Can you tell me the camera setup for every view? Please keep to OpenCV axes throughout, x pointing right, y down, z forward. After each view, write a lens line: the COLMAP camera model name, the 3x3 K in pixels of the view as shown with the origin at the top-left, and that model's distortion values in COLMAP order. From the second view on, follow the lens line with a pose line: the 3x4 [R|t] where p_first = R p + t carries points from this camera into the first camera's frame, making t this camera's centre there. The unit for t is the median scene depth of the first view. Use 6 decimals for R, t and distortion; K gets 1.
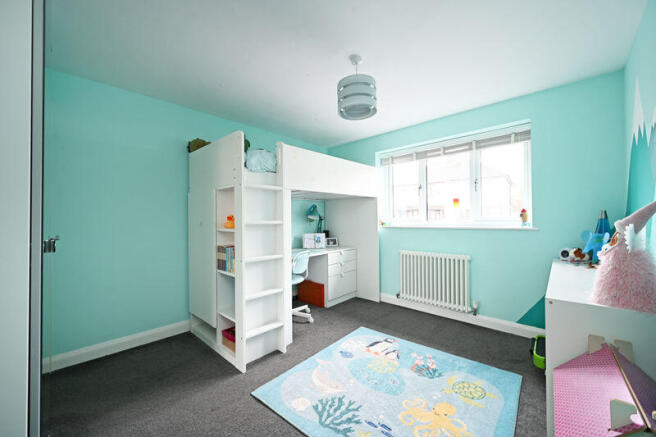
lens RADIAL K [[256.3, 0, 332.3], [0, 256.3, 216.8], [0, 0, 1]] dist [-0.002007, 0.000216]
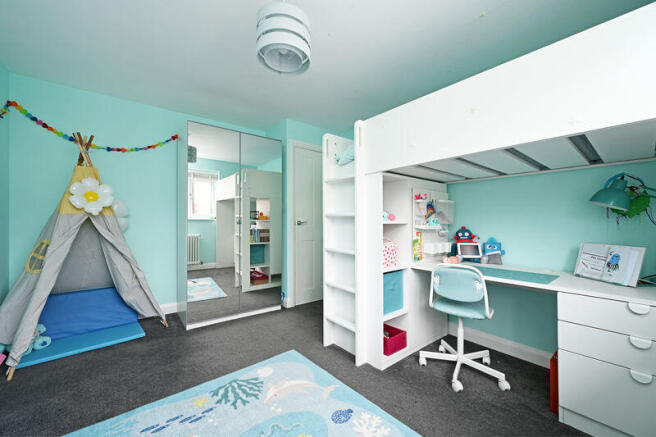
lens RADIAL K [[256.3, 0, 325.9], [0, 256.3, 221.1], [0, 0, 1]] dist [-0.002007, 0.000216]
pose [[-0.167332, -0.000311, -0.985901, 0.984289], [0.005741, 0.999983, -0.001290, 0.059417], [0.985884, -0.005876, -0.167327, 1.494434]]
